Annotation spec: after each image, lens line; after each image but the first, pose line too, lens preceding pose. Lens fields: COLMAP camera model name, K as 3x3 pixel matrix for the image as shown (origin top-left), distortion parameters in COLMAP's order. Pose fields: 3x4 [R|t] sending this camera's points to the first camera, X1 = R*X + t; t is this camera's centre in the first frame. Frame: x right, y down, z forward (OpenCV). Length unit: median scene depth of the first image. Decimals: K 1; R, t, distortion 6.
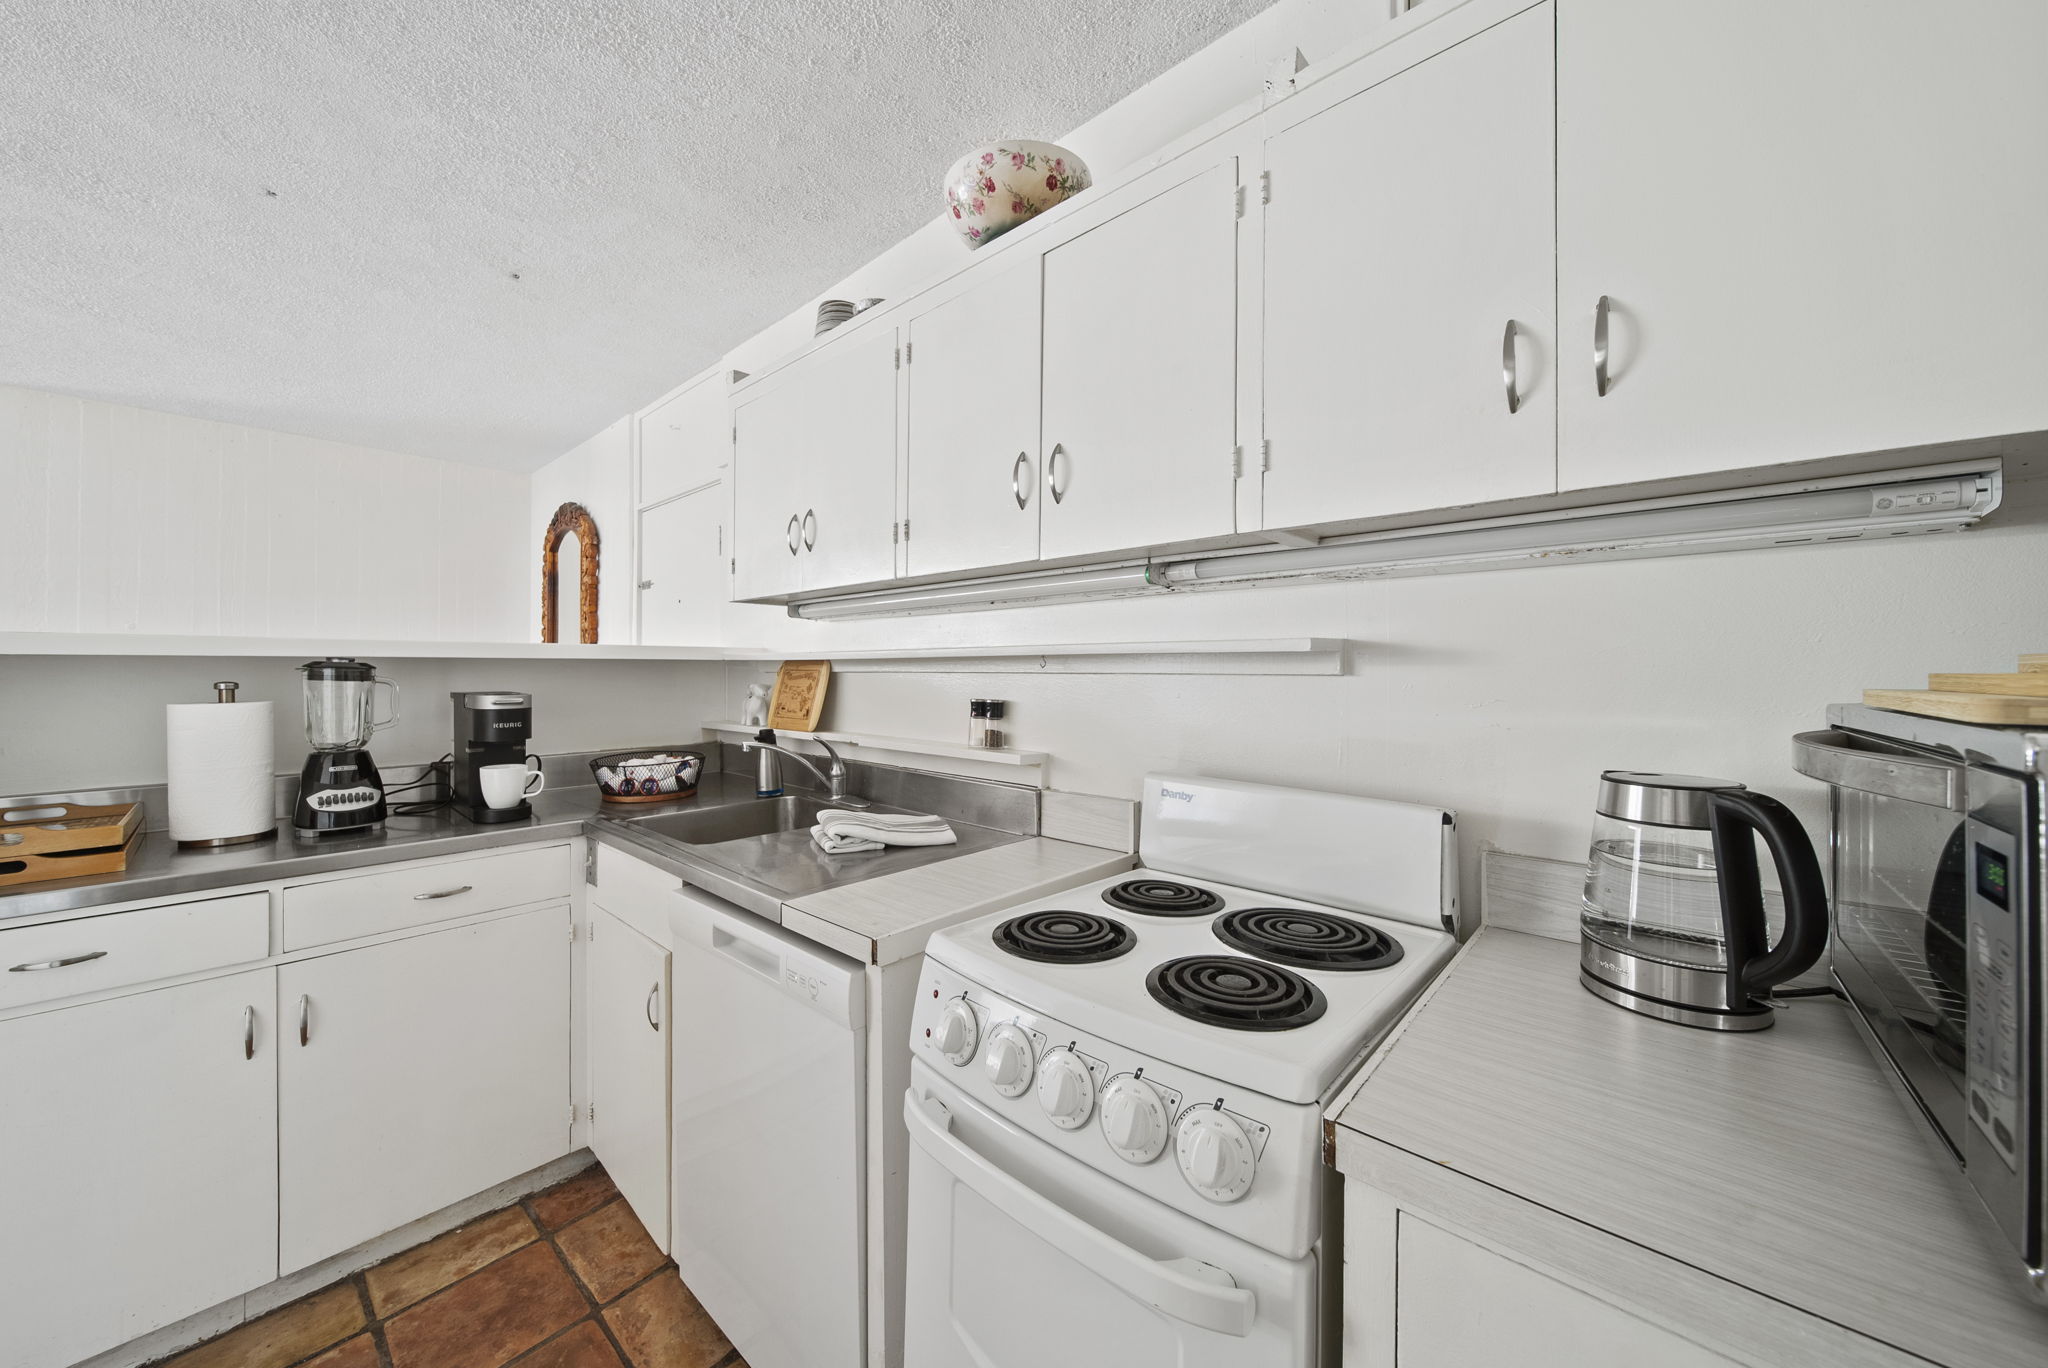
lens RADIAL K [[733.3, 0, 1019.8], [0, 733.3, 676.5], [0, 0, 1]] dist [0.000362, -0.000526]
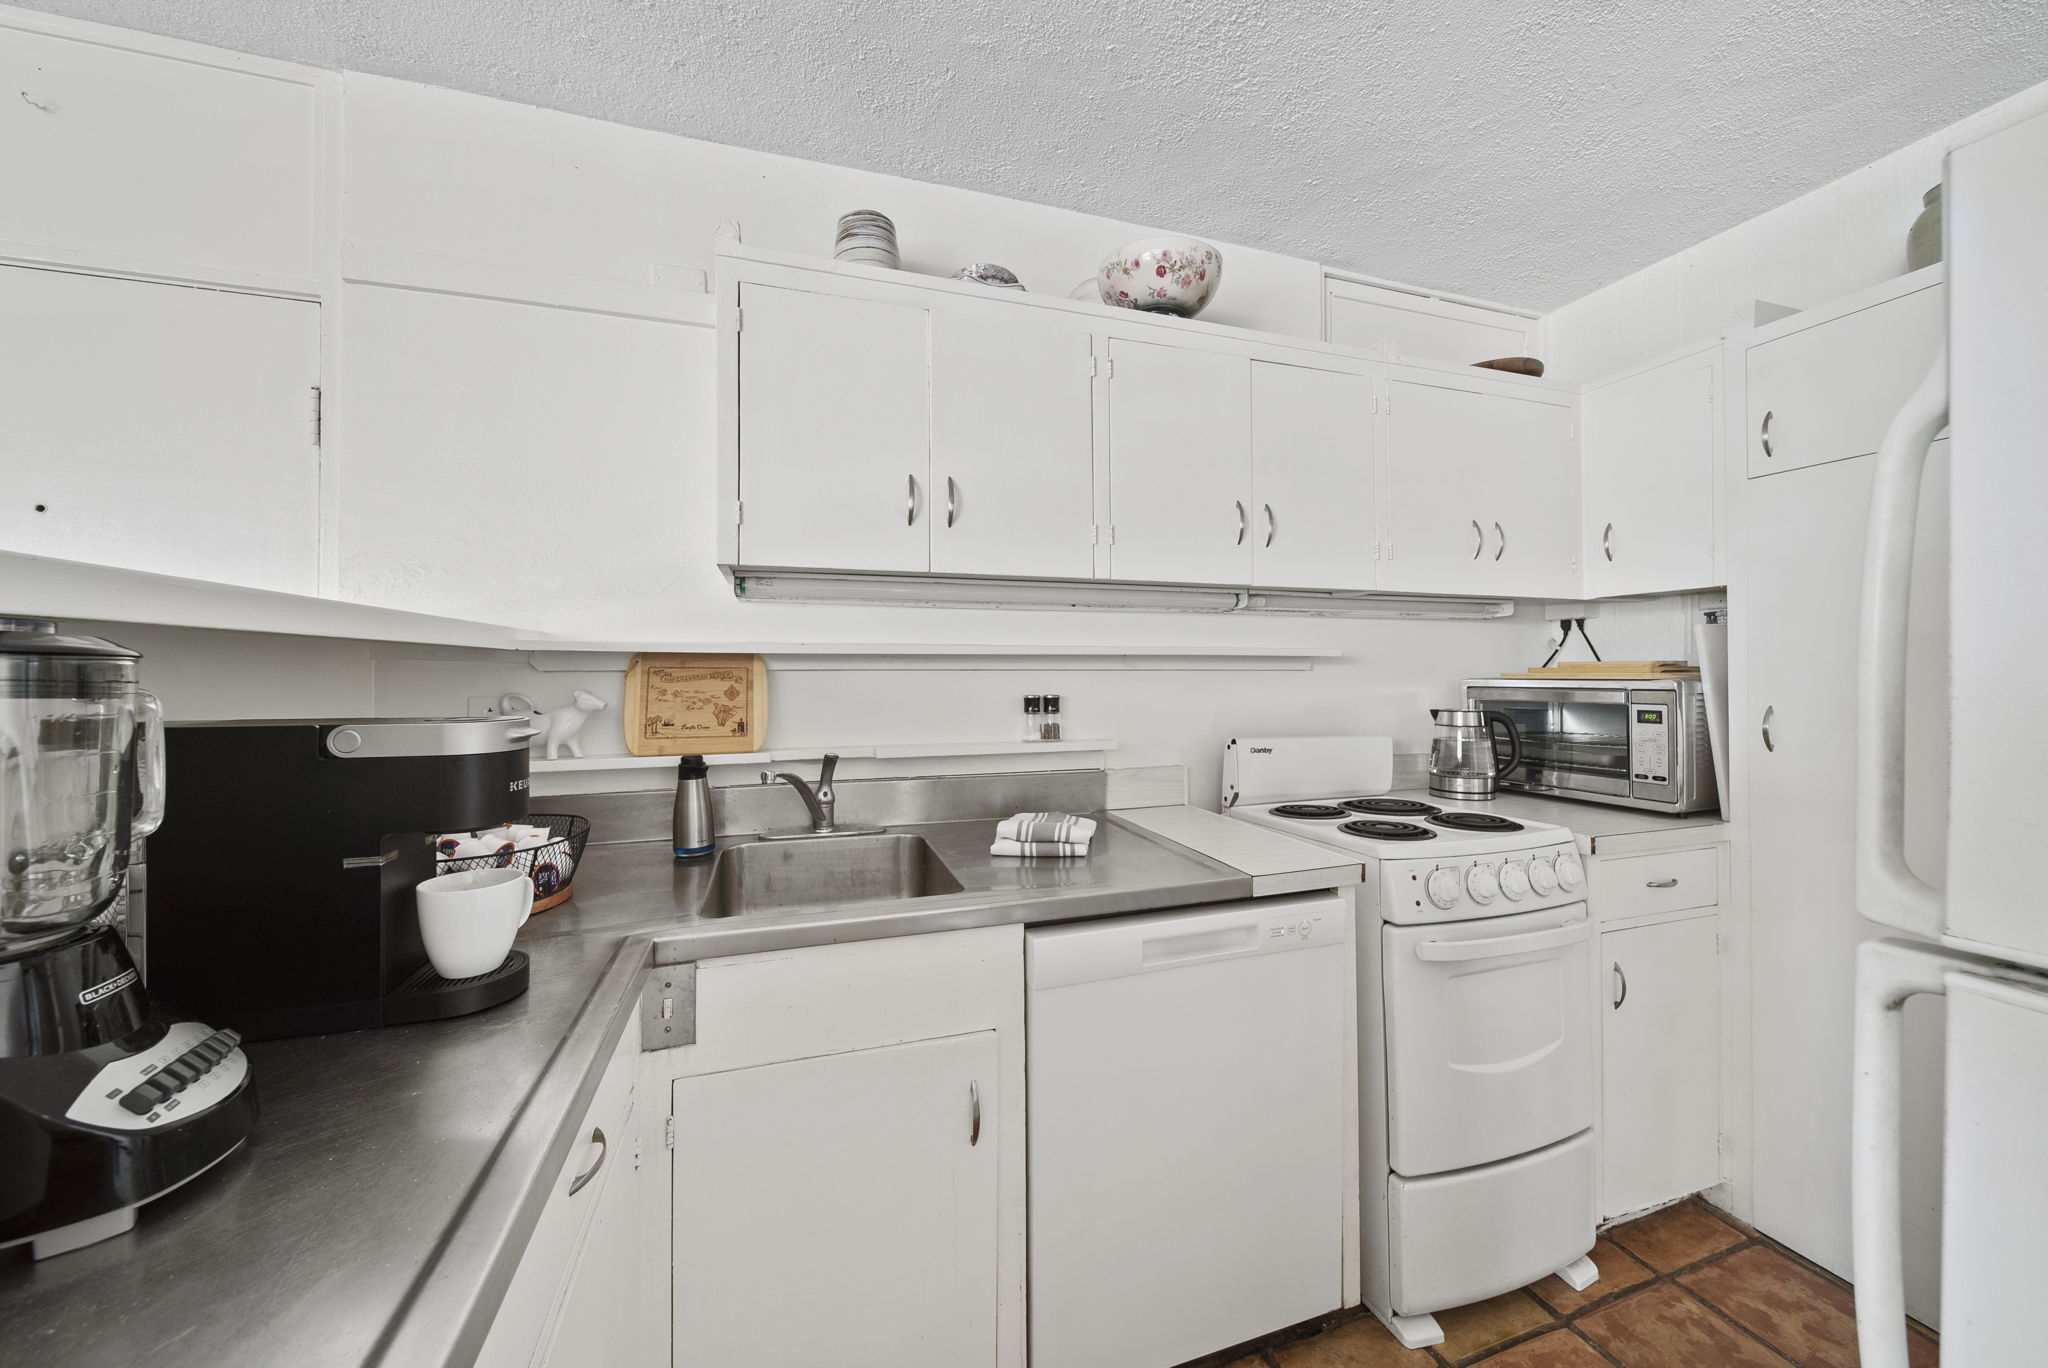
lens RADIAL K [[733.3, 0, 1023.4], [0, 733.3, 675.5], [0, 0, 1]] dist [0.000362, -0.000526]
pose [[0.470459, -0.005865, 0.882403, -0.977619], [0.011184, 0.999937, 0.000684, 0.002049], [-0.882351, 0.009547, 0.470495, 0.525625]]
